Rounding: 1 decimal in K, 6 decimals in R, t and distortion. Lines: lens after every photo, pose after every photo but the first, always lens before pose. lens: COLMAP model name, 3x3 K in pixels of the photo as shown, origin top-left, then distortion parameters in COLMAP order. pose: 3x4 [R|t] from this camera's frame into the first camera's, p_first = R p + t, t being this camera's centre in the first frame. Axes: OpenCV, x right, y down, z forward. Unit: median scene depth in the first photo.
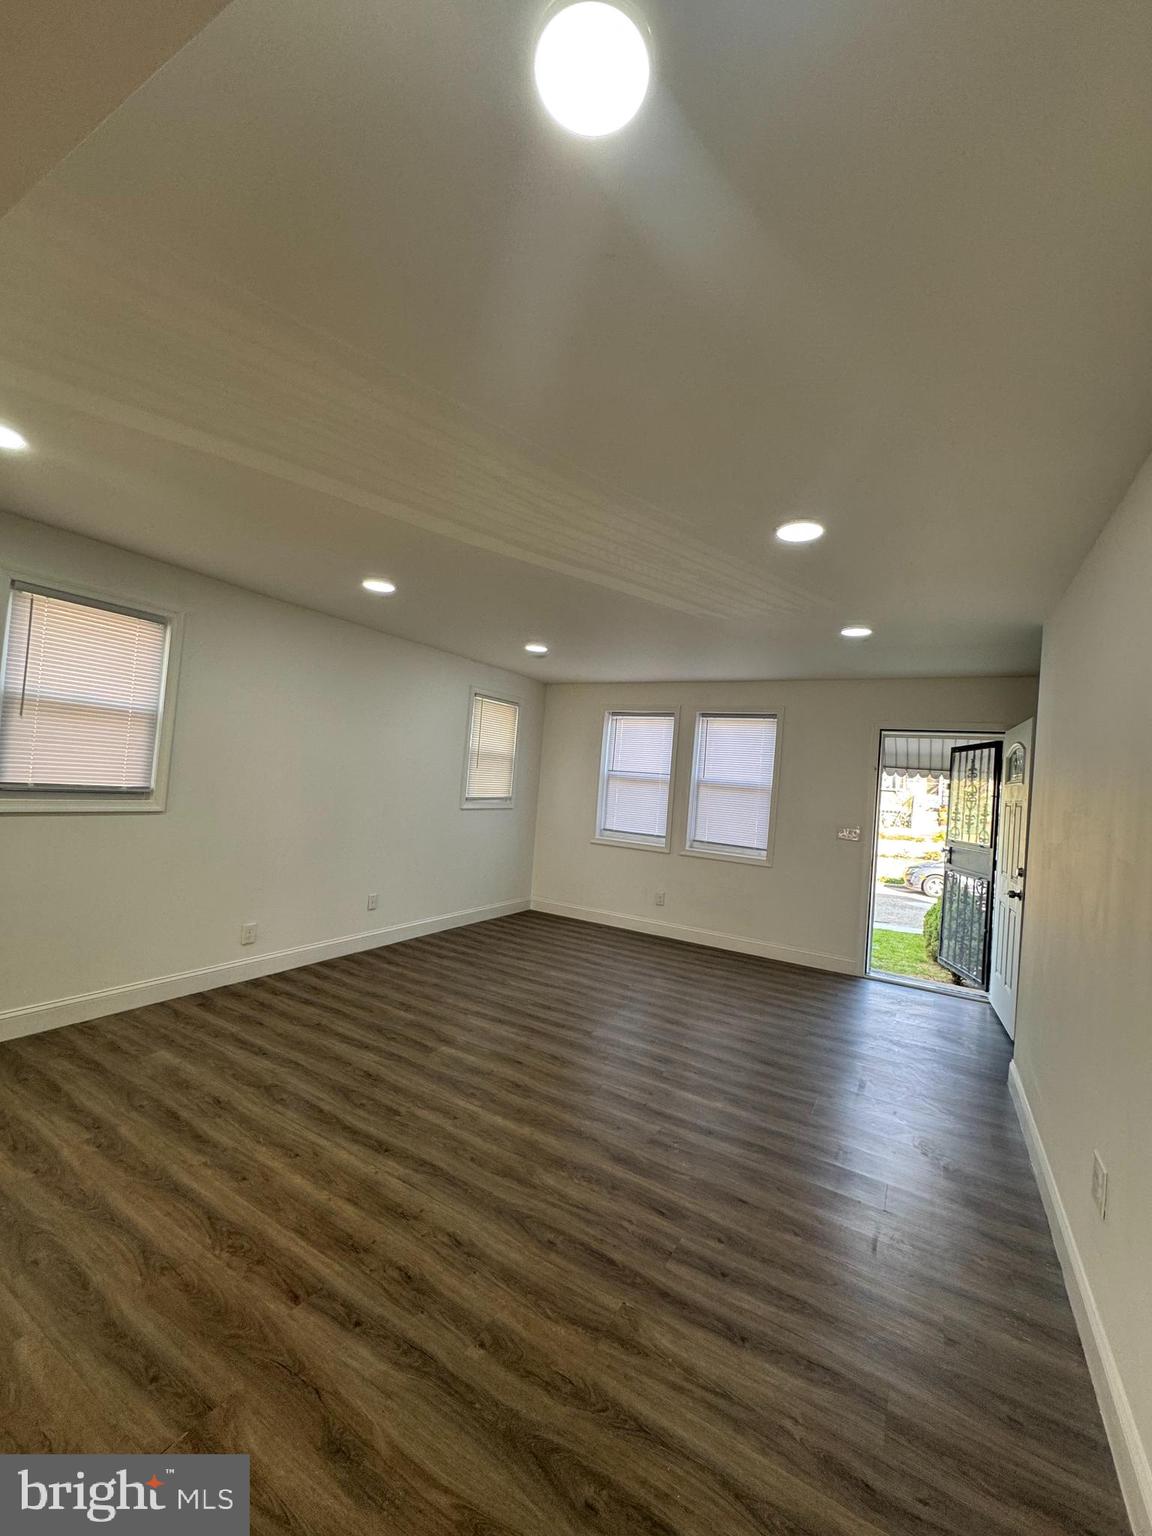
lens RADIAL K [[610.8, 0, 576.0], [0, 610.8, 768.0], [0, 0, 1]] dist [0.000454, -0.000047]
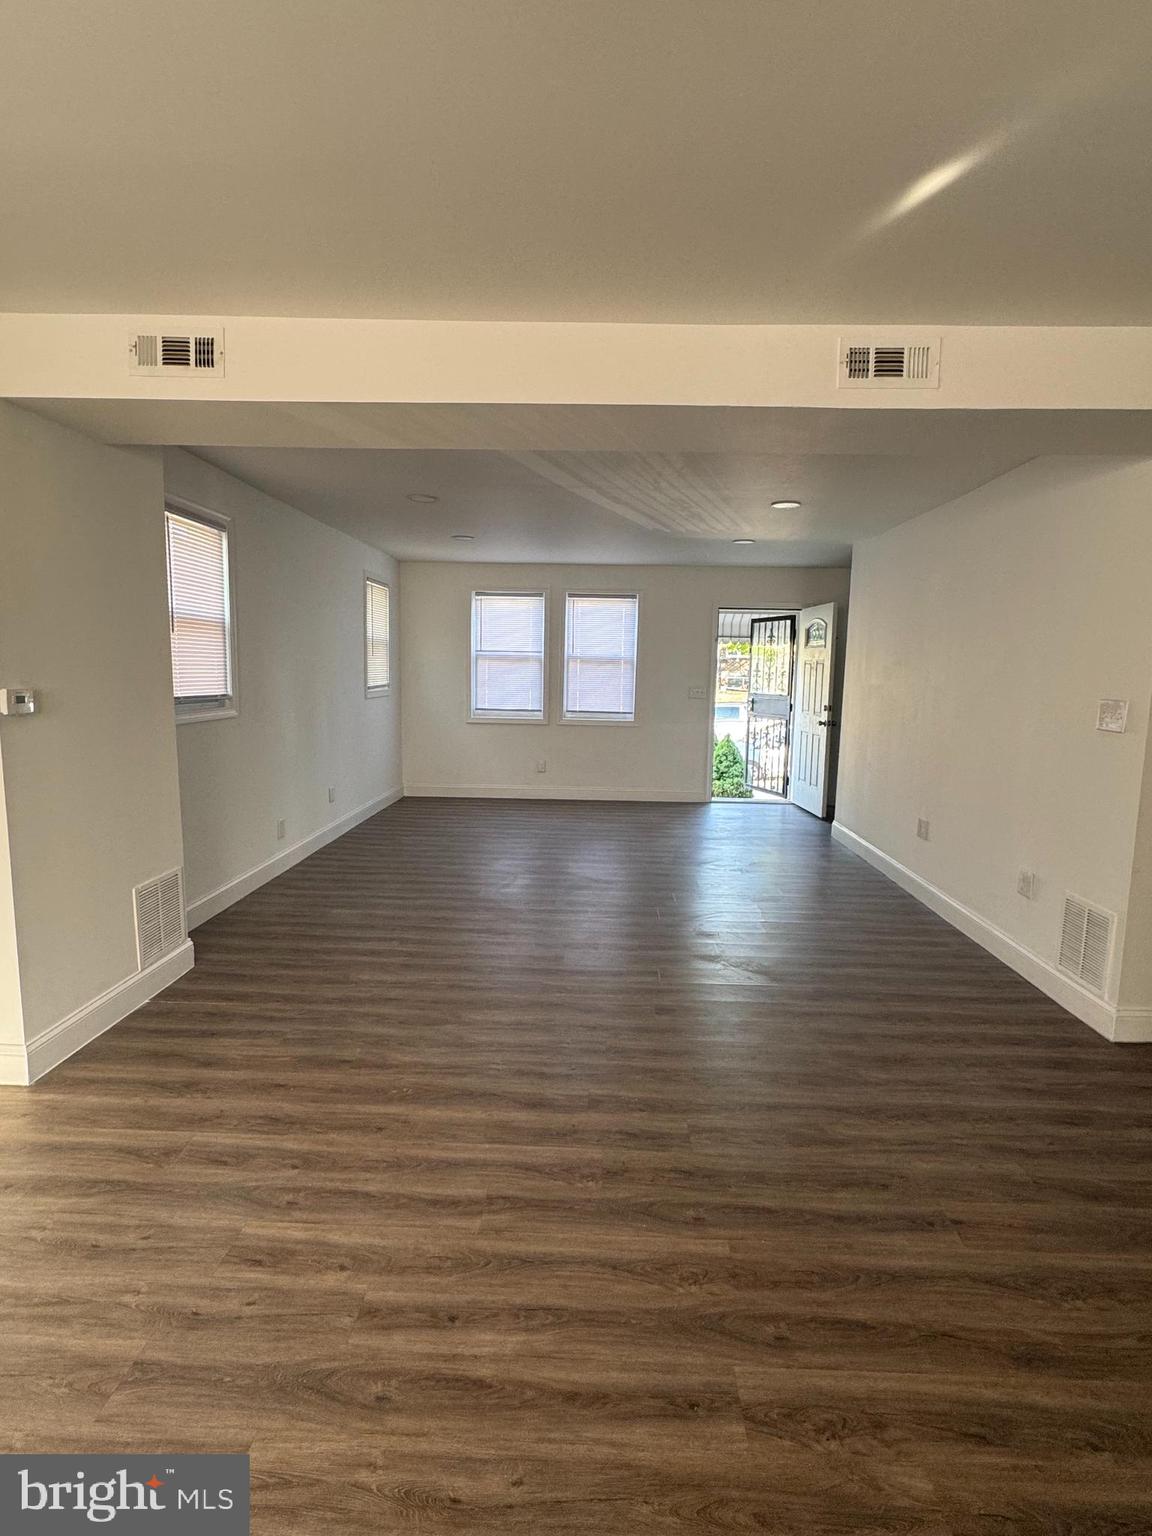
lens RADIAL K [[791.6, 0, 576.0], [0, 791.6, 768.0], [0, 0, 1]] dist [-0.000207, -0.000332]
pose [[0.879172, -0.118719, 0.461478, -0.492604], [0.038827, 0.983094, 0.178938, -0.037840], [-0.474920, -0.139400, 0.868918, -0.282808]]
